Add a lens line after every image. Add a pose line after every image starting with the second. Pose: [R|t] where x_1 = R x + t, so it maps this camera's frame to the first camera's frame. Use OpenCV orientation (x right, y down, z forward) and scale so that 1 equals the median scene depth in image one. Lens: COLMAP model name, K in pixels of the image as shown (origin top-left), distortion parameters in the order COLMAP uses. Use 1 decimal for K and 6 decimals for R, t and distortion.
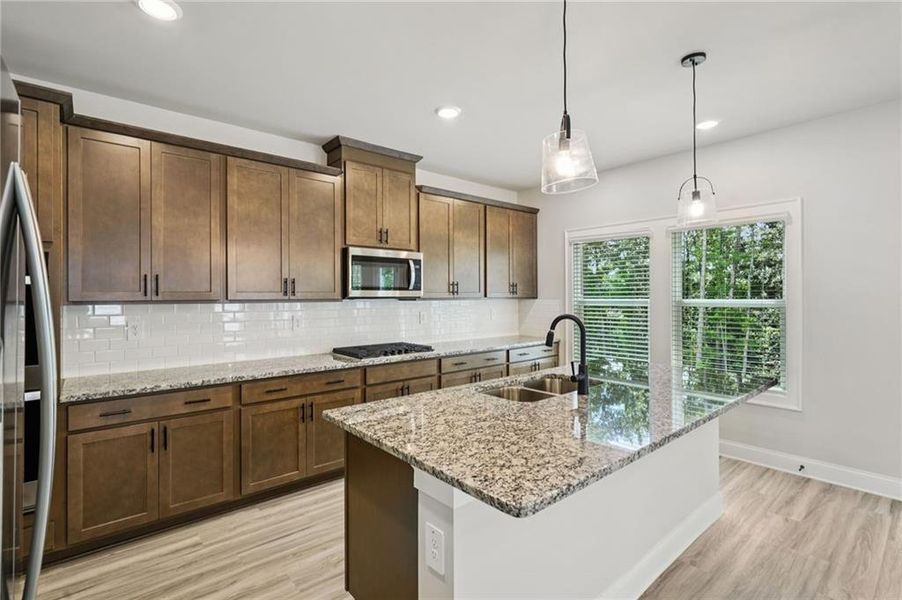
lens RADIAL K [[419.3, 0, 439.7], [0, 419.3, 296.1], [0, 0, 1]] dist [-0.000748, 0.000195]
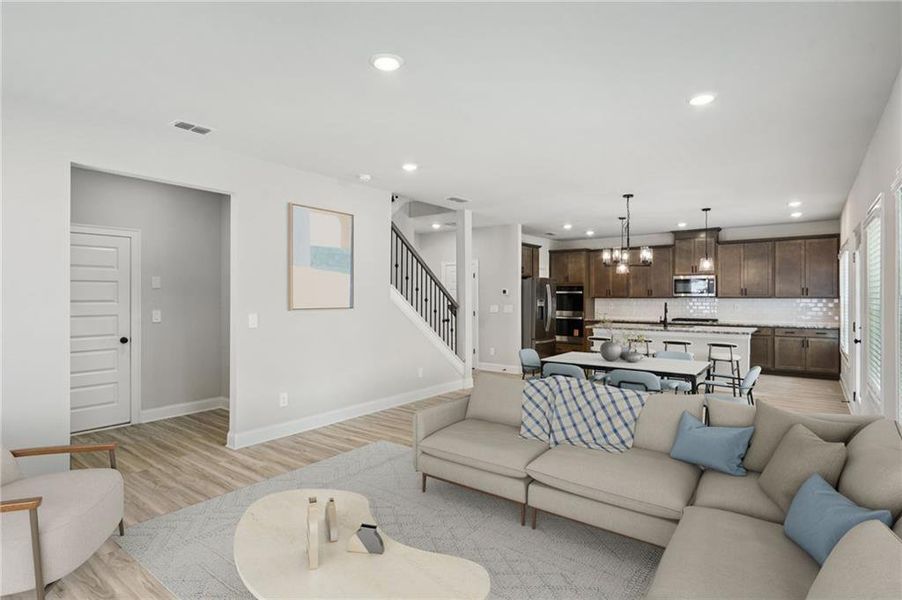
lens RADIAL K [[456.5, 0, 444.0], [0, 456.5, 298.0], [0, 0, 1]] dist [-0.002572, -0.001103]
pose [[0.193721, 0.004215, -0.981048, 1.742811], [0.002497, 0.999985, 0.004790, -0.004447], [0.981053, -0.003378, 0.193708, -0.677411]]
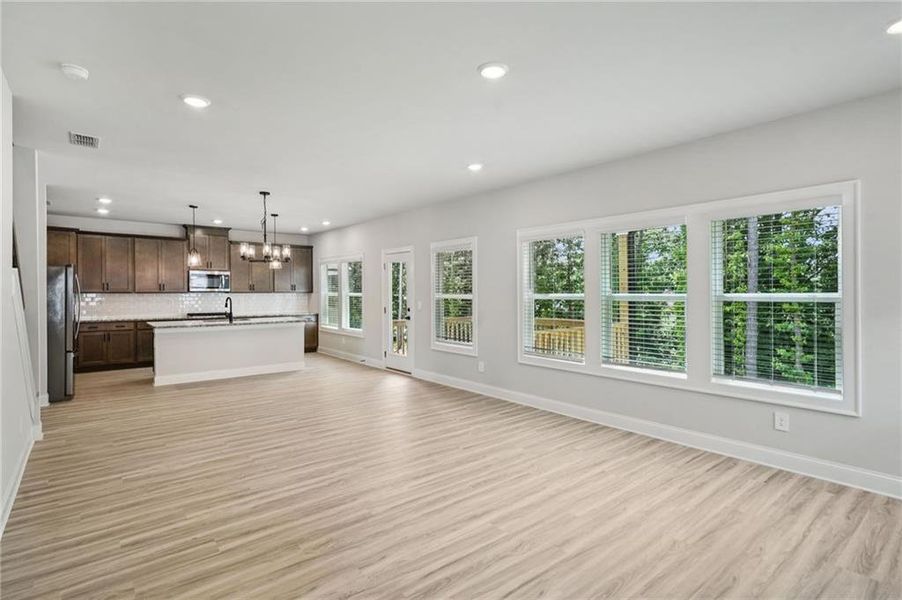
lens RADIAL K [[456.5, 0, 446.9], [0, 456.5, 297.9], [0, 0, 1]] dist [-0.002572, -0.001103]
pose [[0.999538, 0.001210, -0.030383, 1.086832], [-0.000694, 0.999856, 0.016963, -0.004646], [0.030399, -0.016934, 0.999394, -1.274529]]
